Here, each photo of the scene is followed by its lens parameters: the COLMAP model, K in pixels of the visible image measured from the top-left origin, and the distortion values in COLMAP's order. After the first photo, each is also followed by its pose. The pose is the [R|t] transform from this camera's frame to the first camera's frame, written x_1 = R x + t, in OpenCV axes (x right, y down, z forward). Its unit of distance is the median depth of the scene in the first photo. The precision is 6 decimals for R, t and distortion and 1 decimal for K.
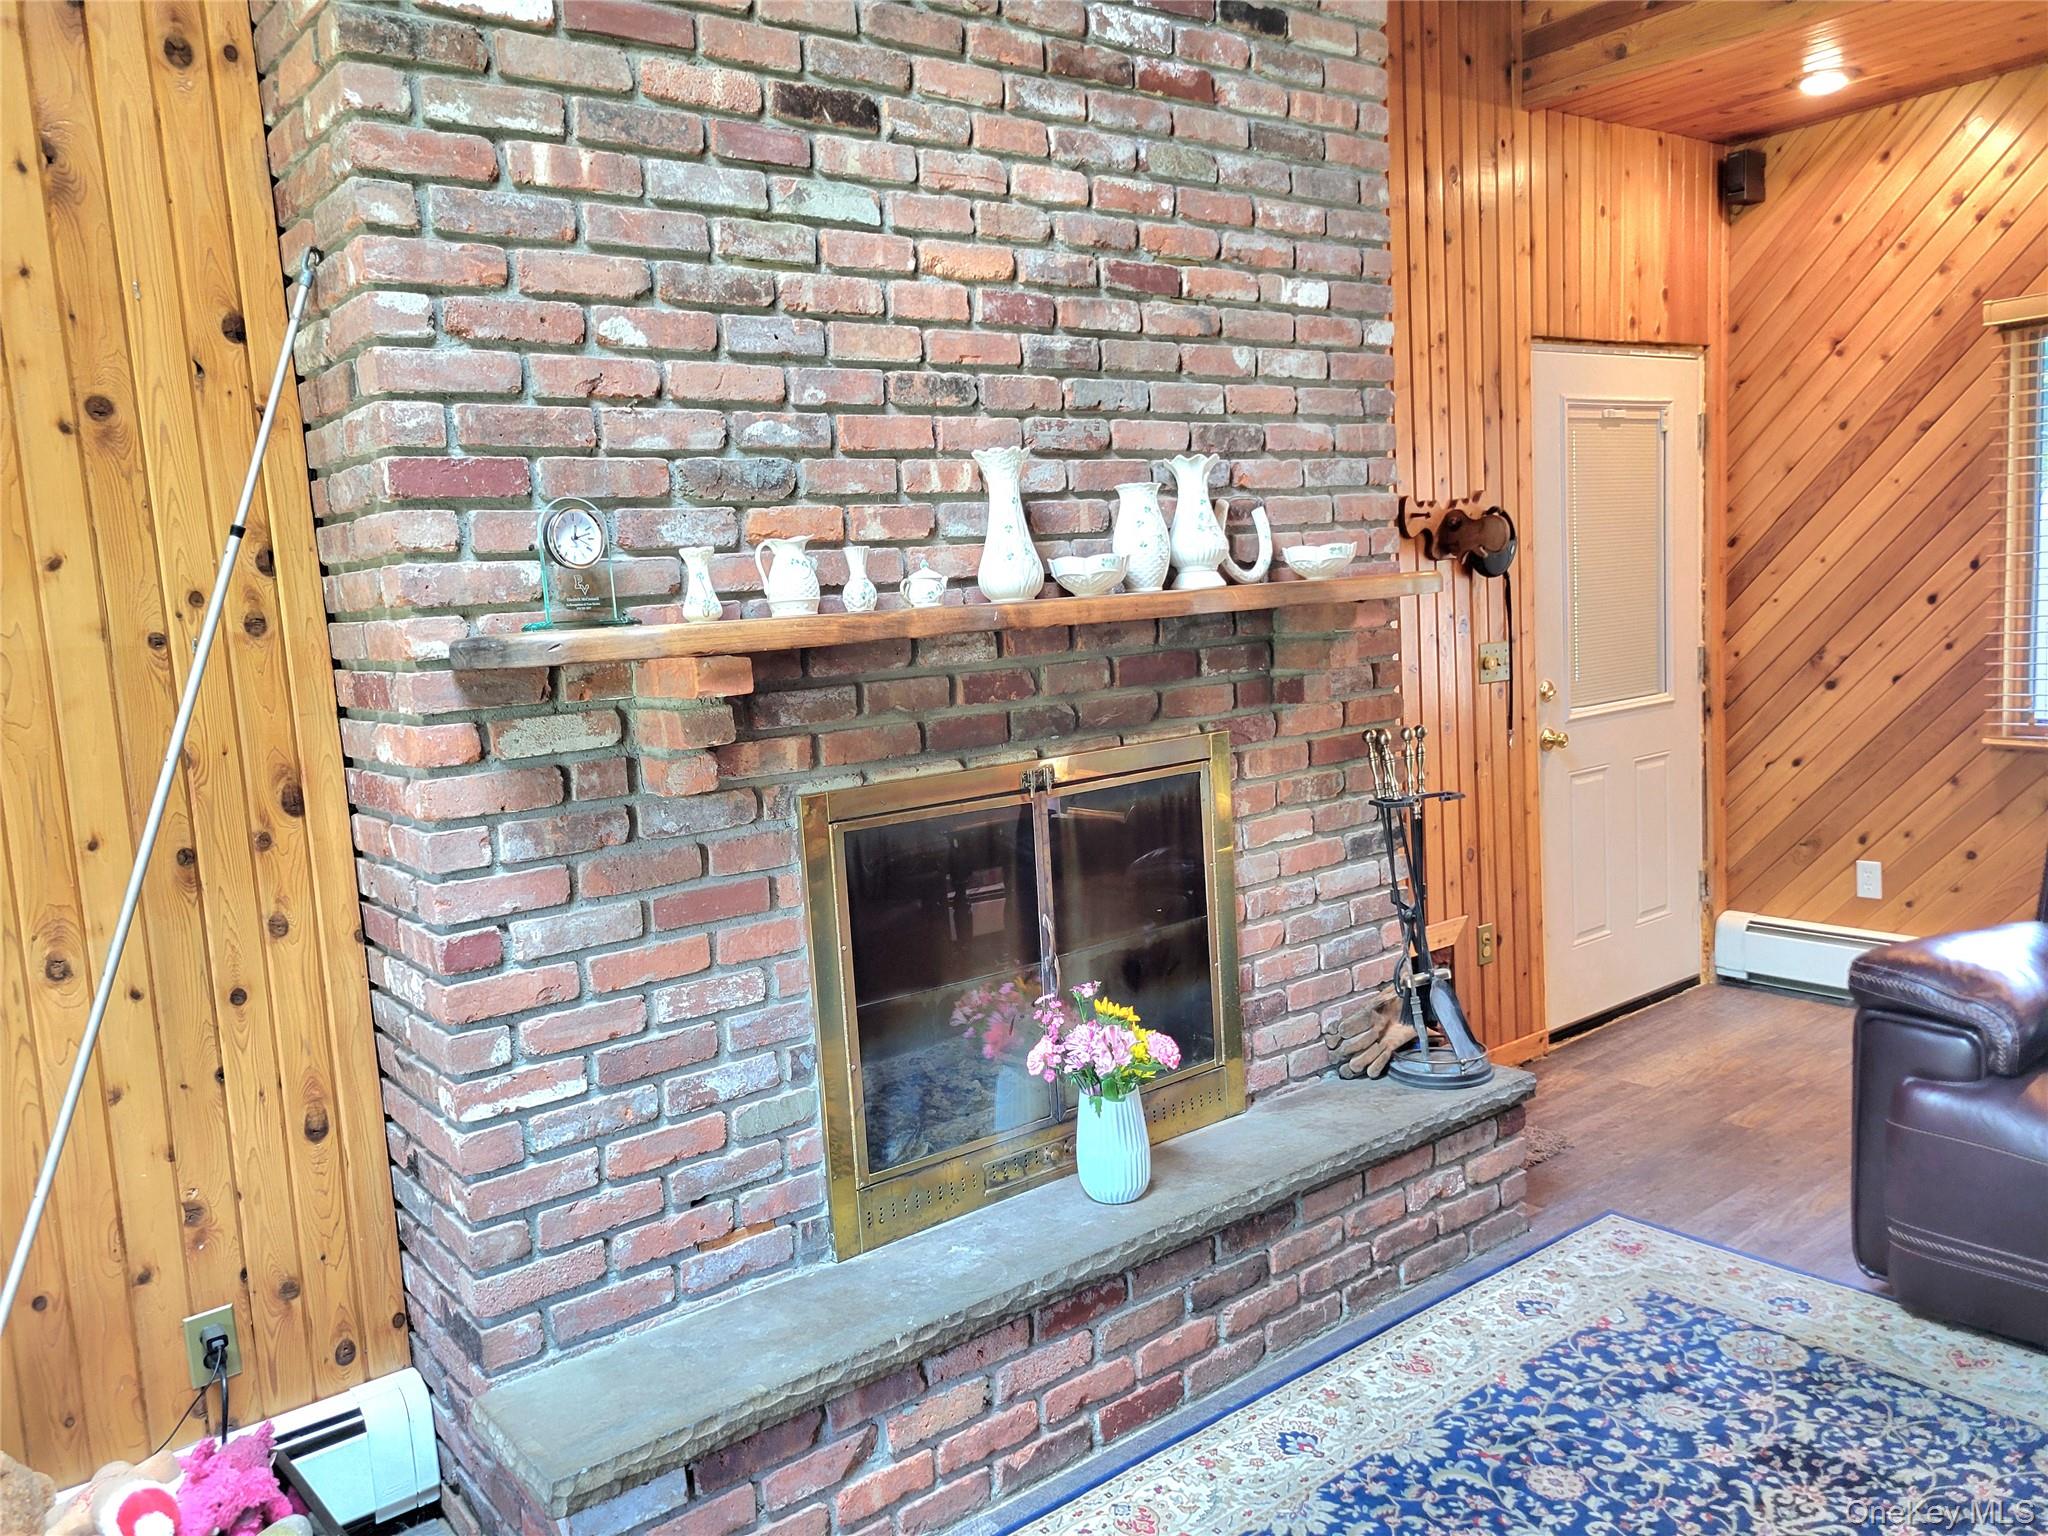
lens RADIAL K [[1540.0, 0, 1019.3], [0, 1540.0, 768.5], [0, 0, 1]] dist [0.059074, -0.041389]
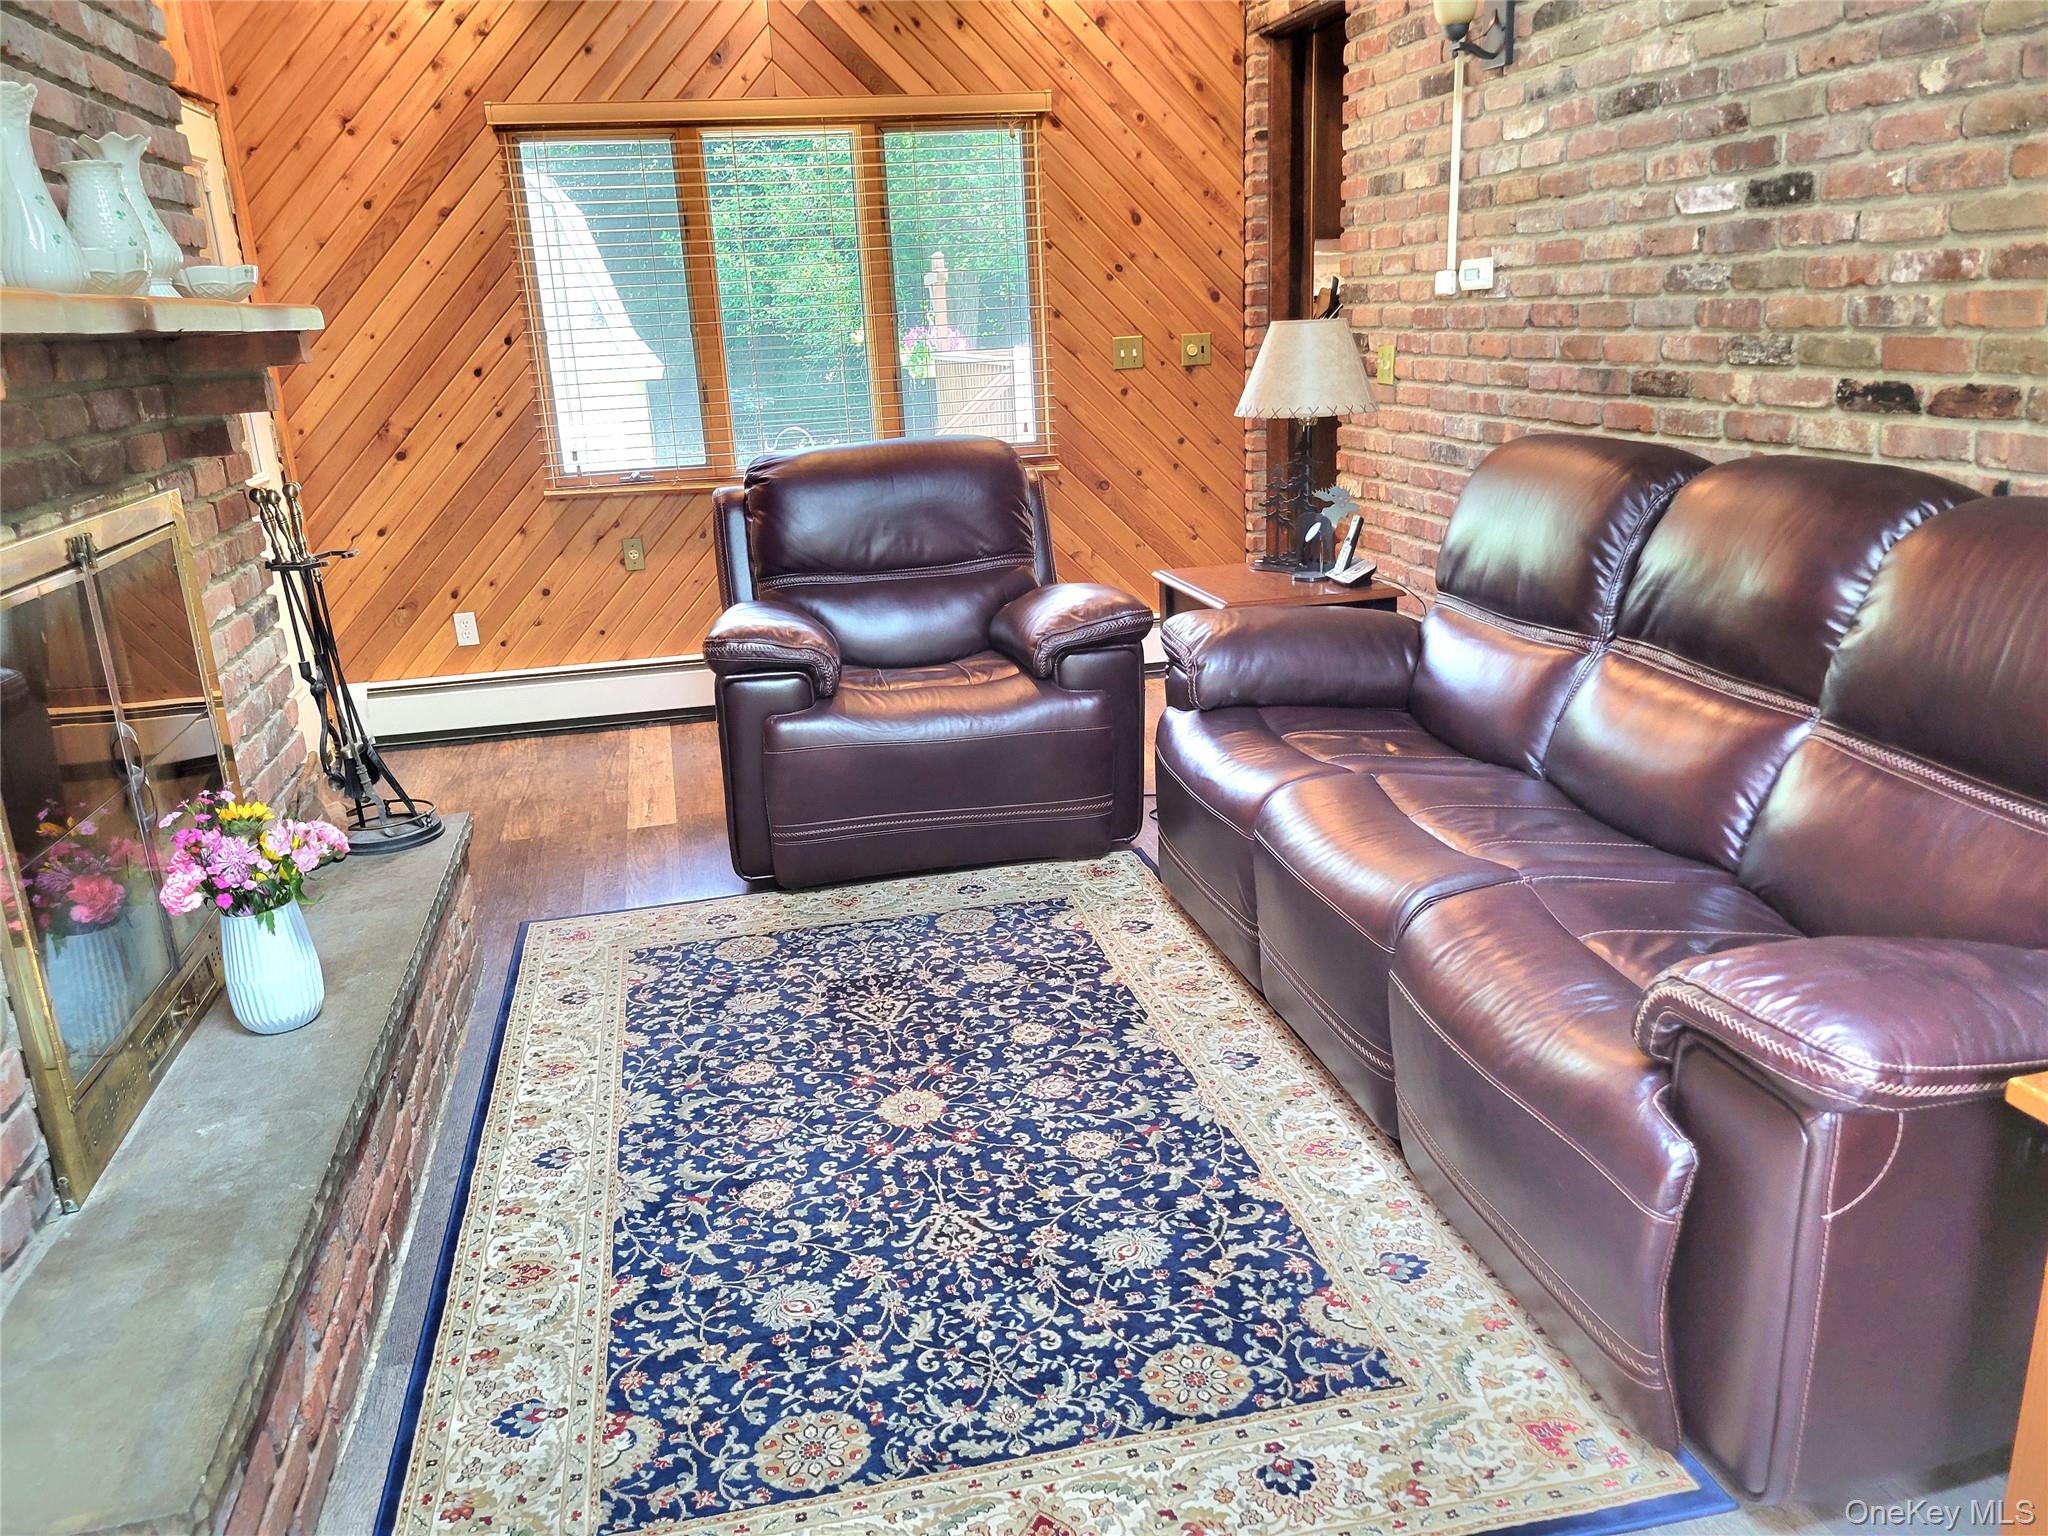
lens RADIAL K [[1540.0, 0, 1019.3], [0, 1540.0, 768.5], [0, 0, 1]] dist [0.059074, -0.041389]
pose [[0.444114, -0.222490, 0.867906, -0.287300], [0.134402, 0.974260, 0.180979, 0.020978], [-0.885832, 0.036274, 0.462586, 0.135552]]
